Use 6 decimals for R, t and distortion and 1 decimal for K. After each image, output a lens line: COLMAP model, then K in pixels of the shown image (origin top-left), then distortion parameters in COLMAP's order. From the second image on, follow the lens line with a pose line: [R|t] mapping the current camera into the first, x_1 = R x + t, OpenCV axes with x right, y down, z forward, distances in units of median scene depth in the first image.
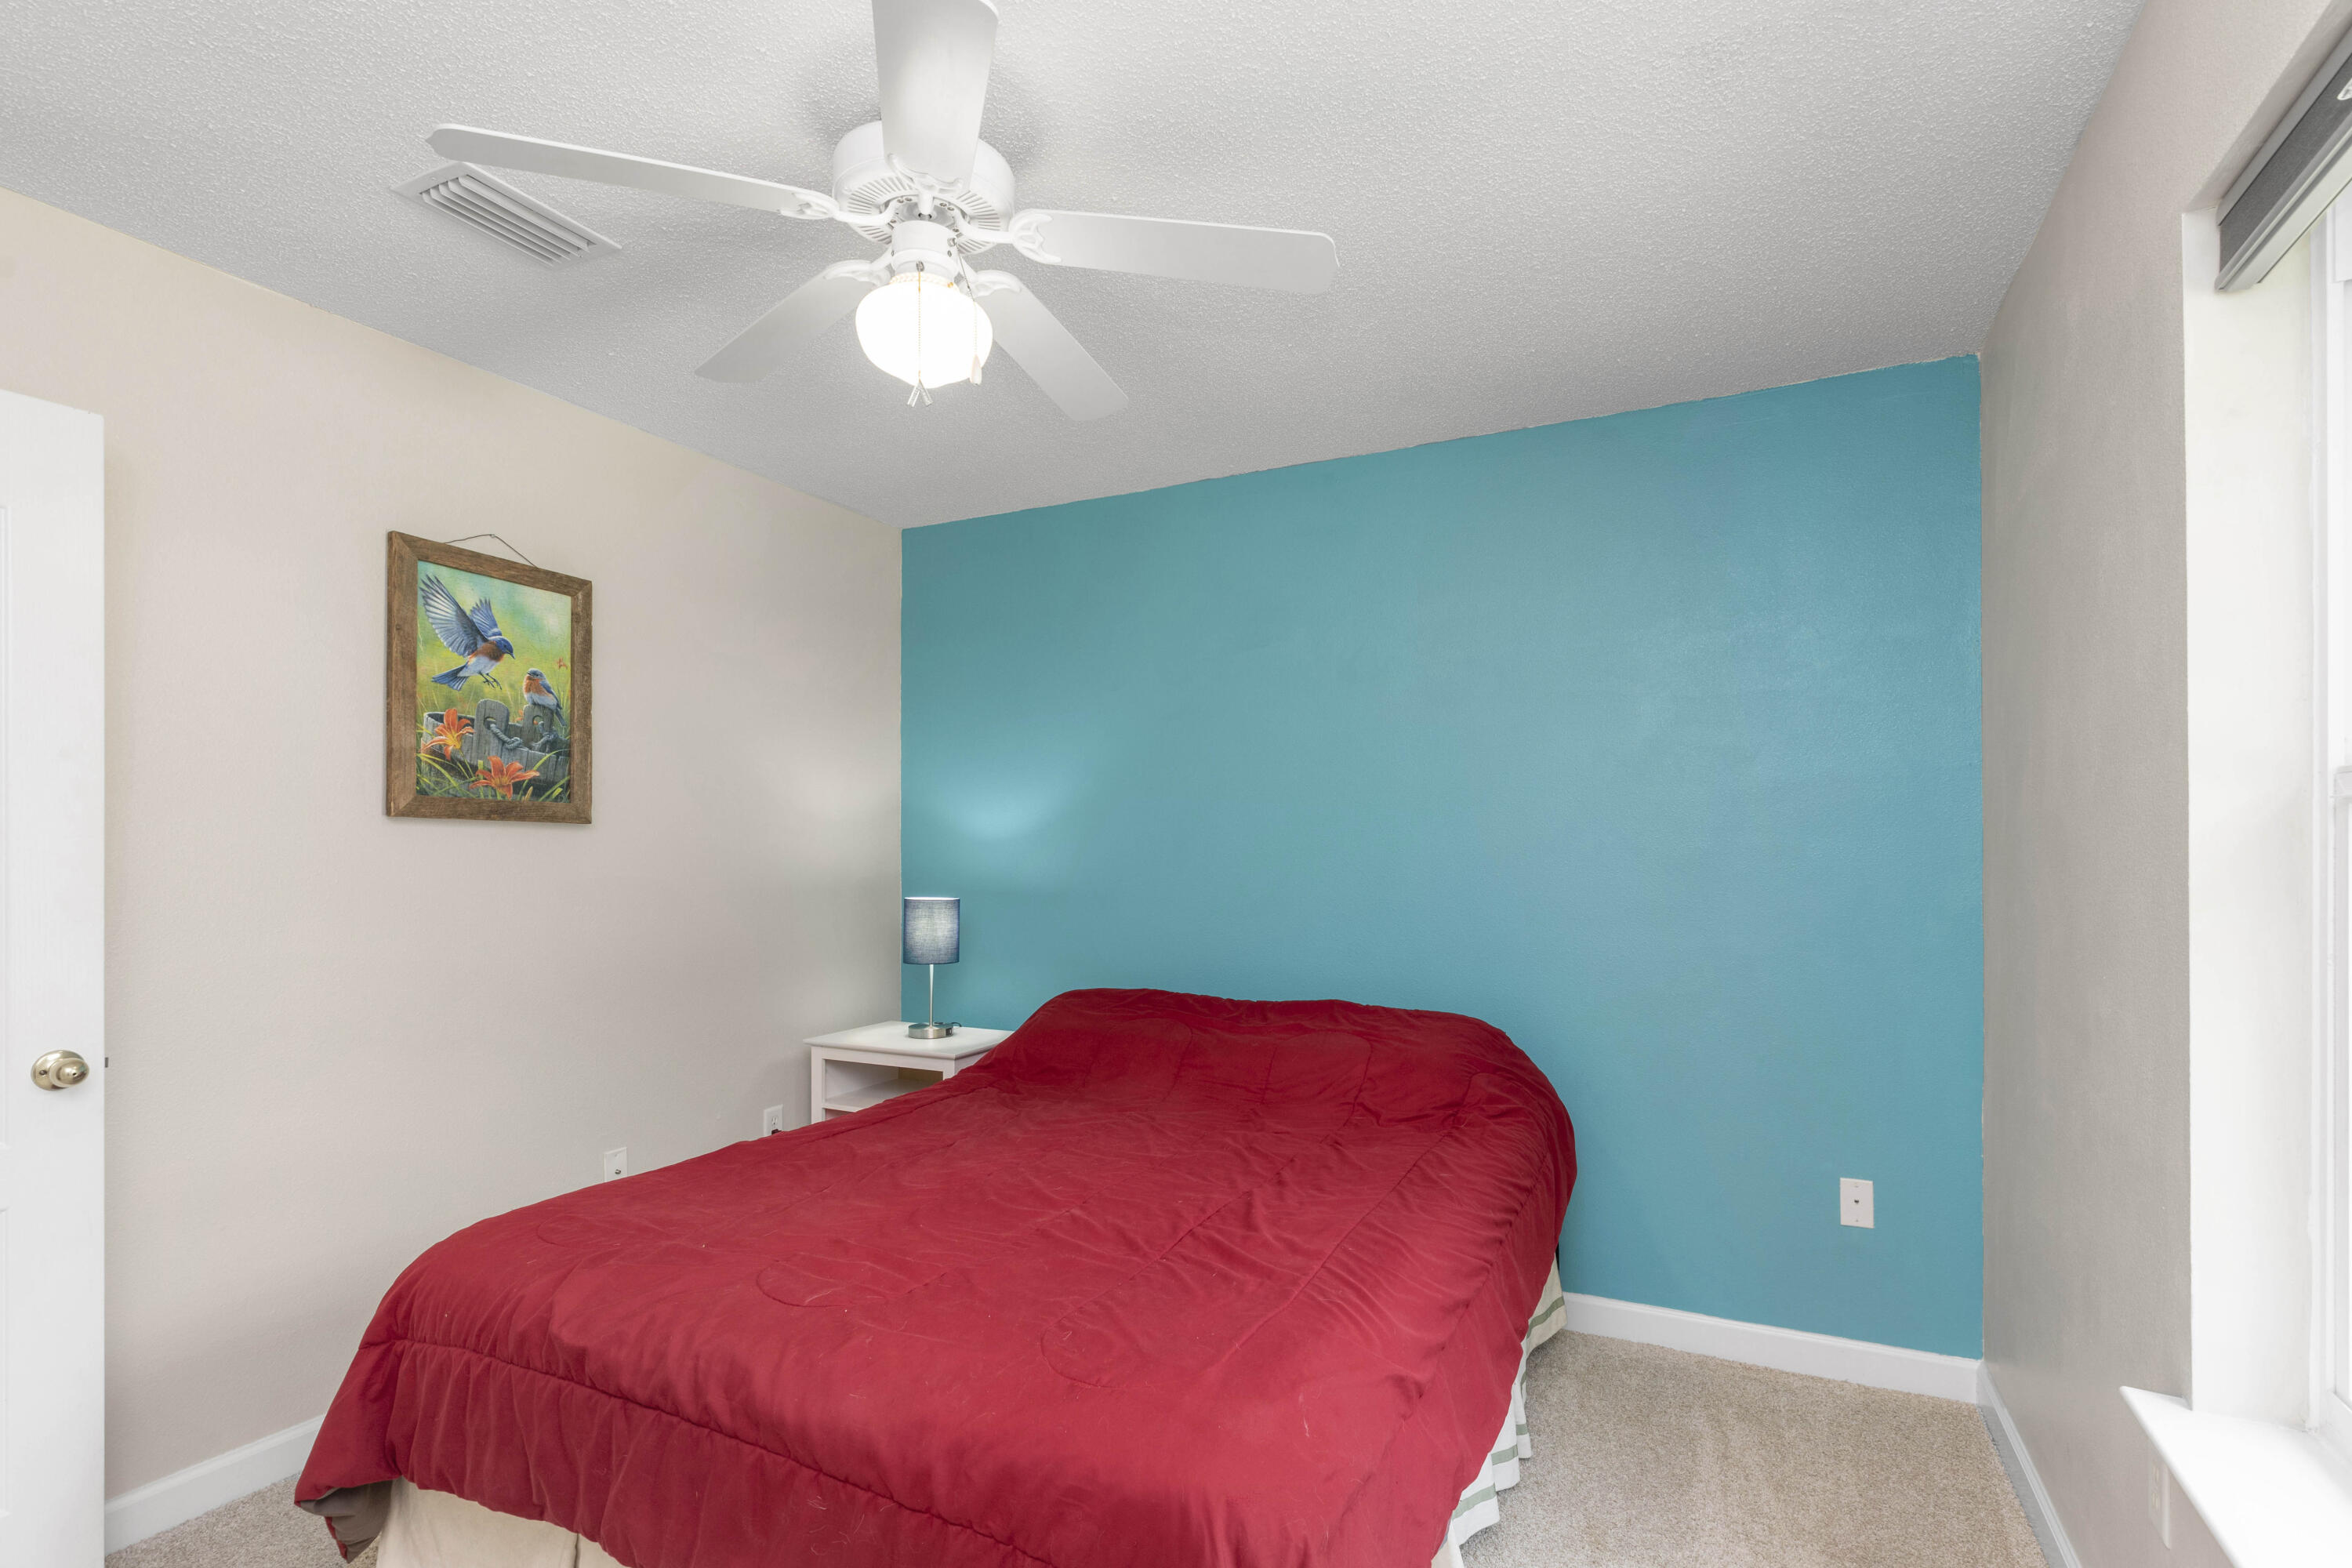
lens RADIAL K [[1121.4, 0, 1179.7], [0, 1121.4, 839.0], [0, 0, 1]] dist [-0.001857, -0.000322]
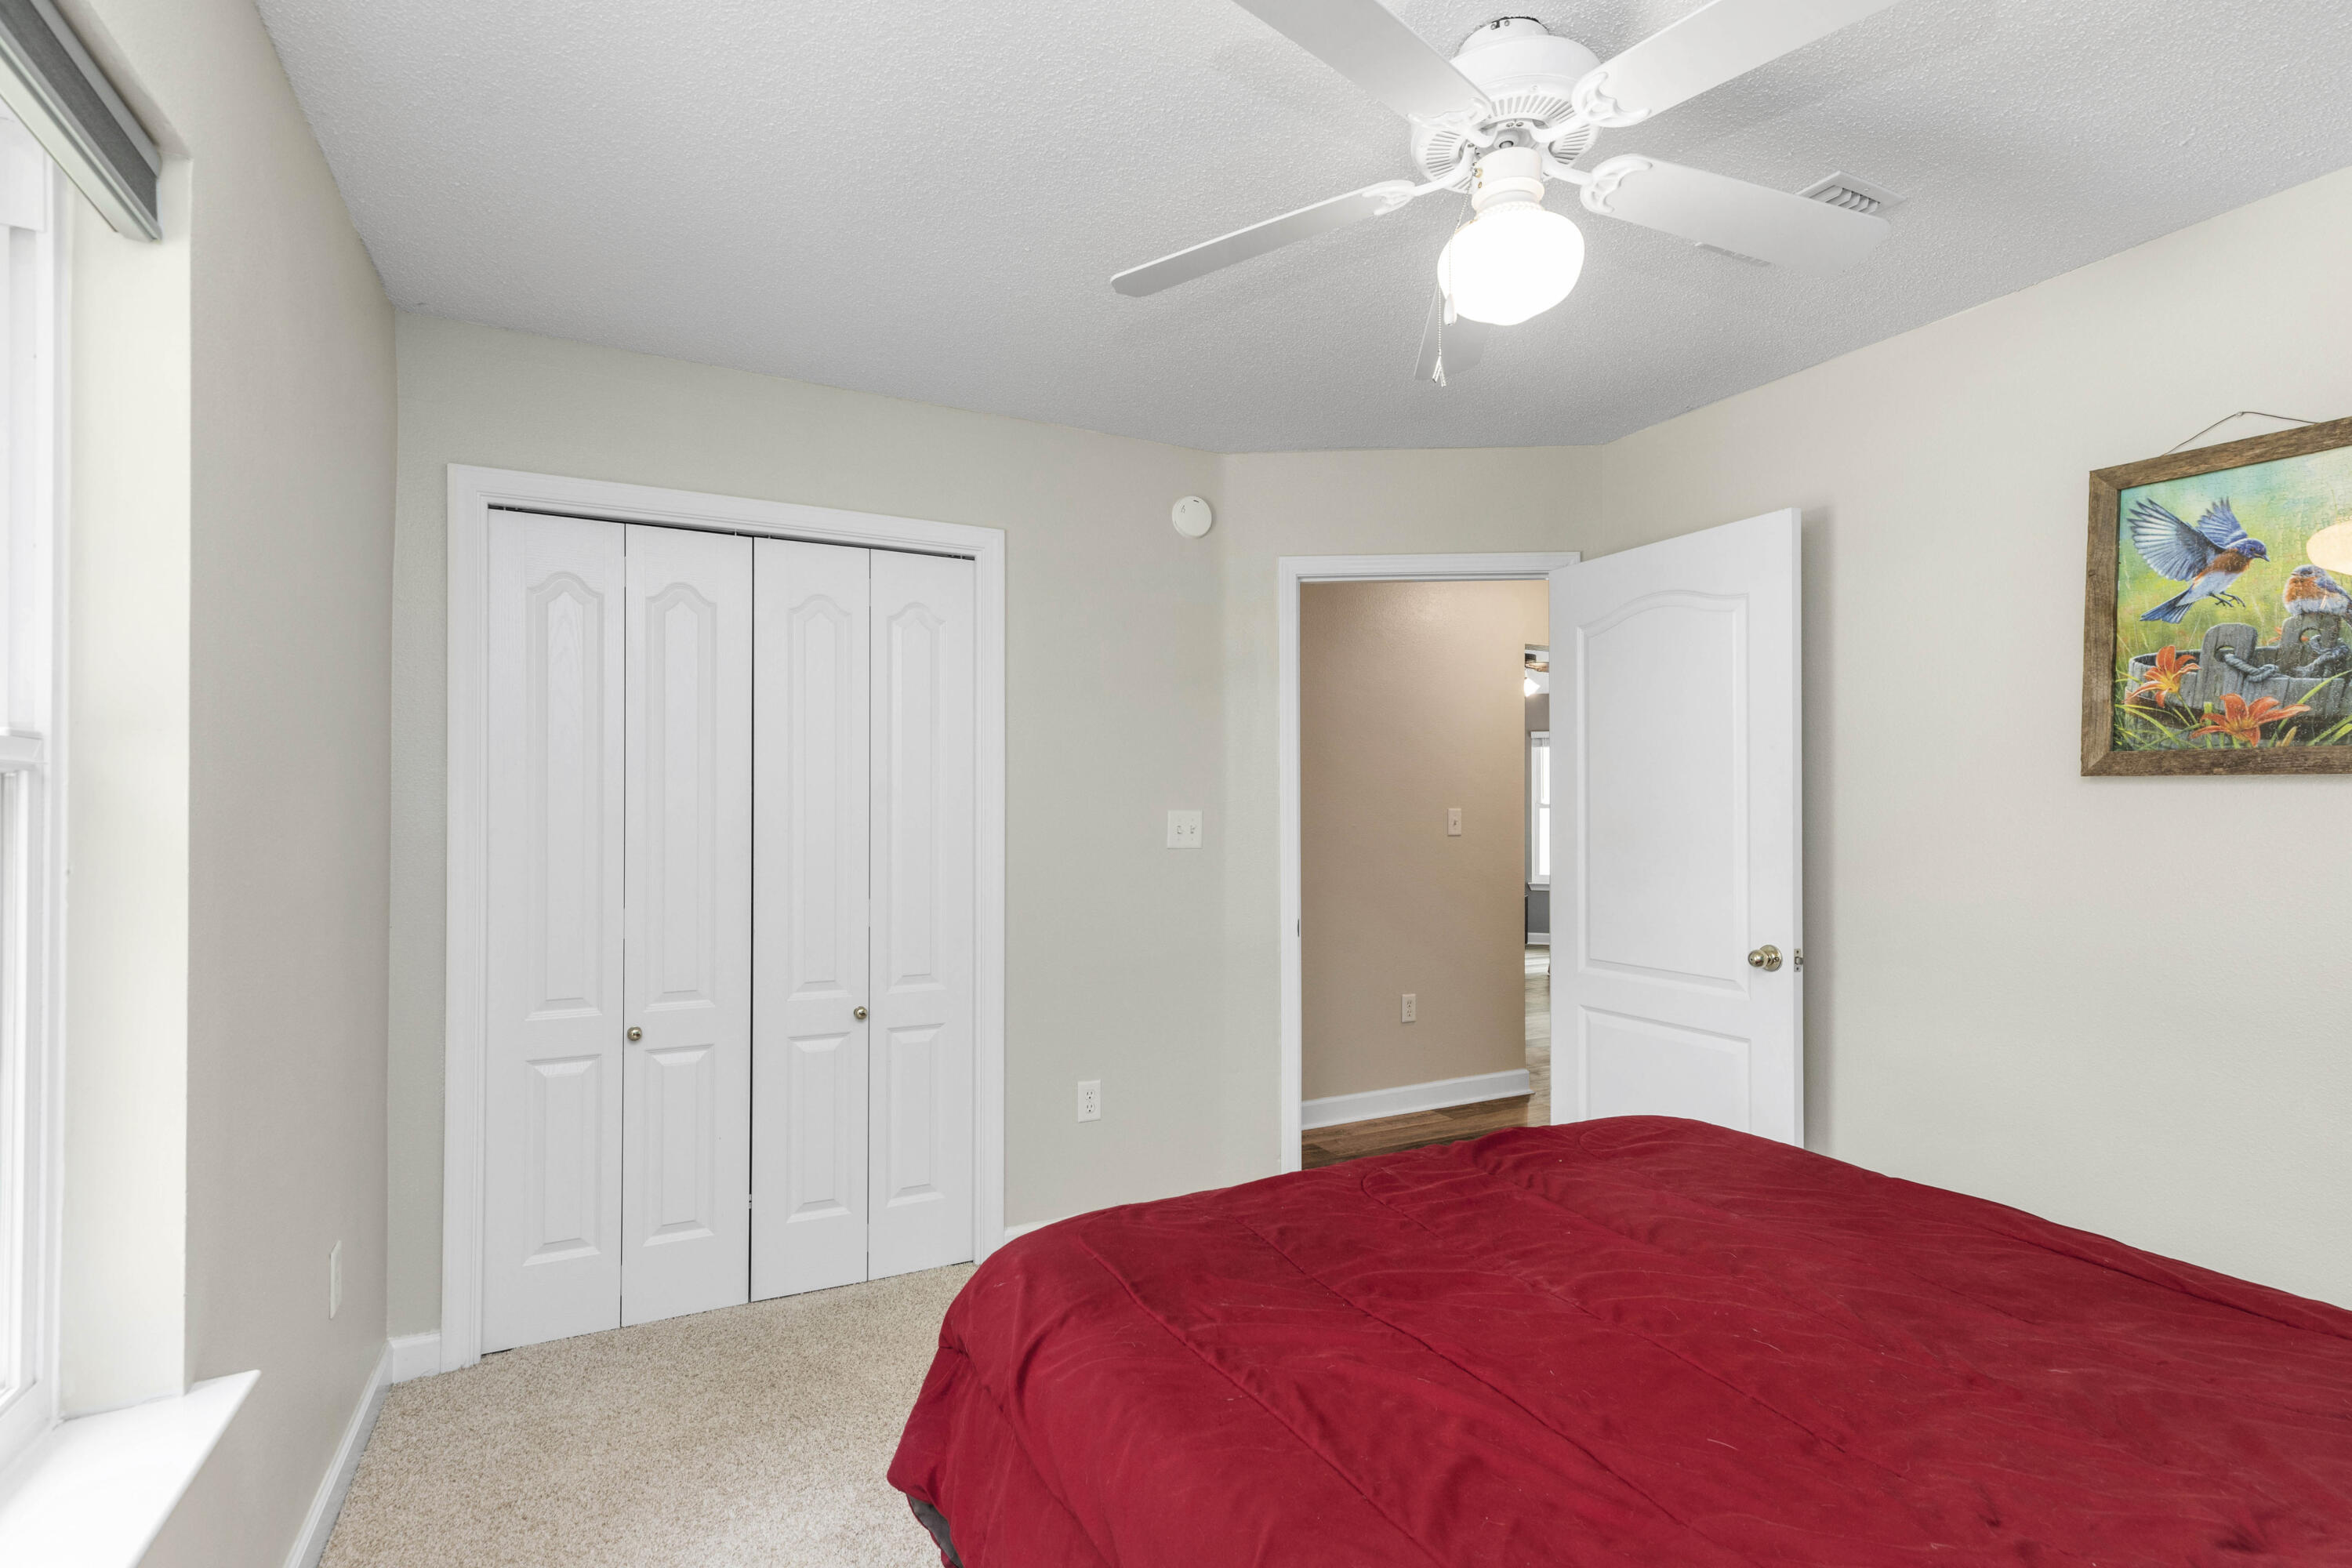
lens RADIAL K [[1108.2, 0, 1188.8], [0, 1108.2, 796.7], [0, 0, 1]] dist [0.000732, 0.000149]
pose [[-0.594136, -0.002842, -0.804359, 0.460116], [0.011389, 0.999864, -0.011945, -0.000143], [0.804284, -0.016258, -0.594023, 0.875897]]
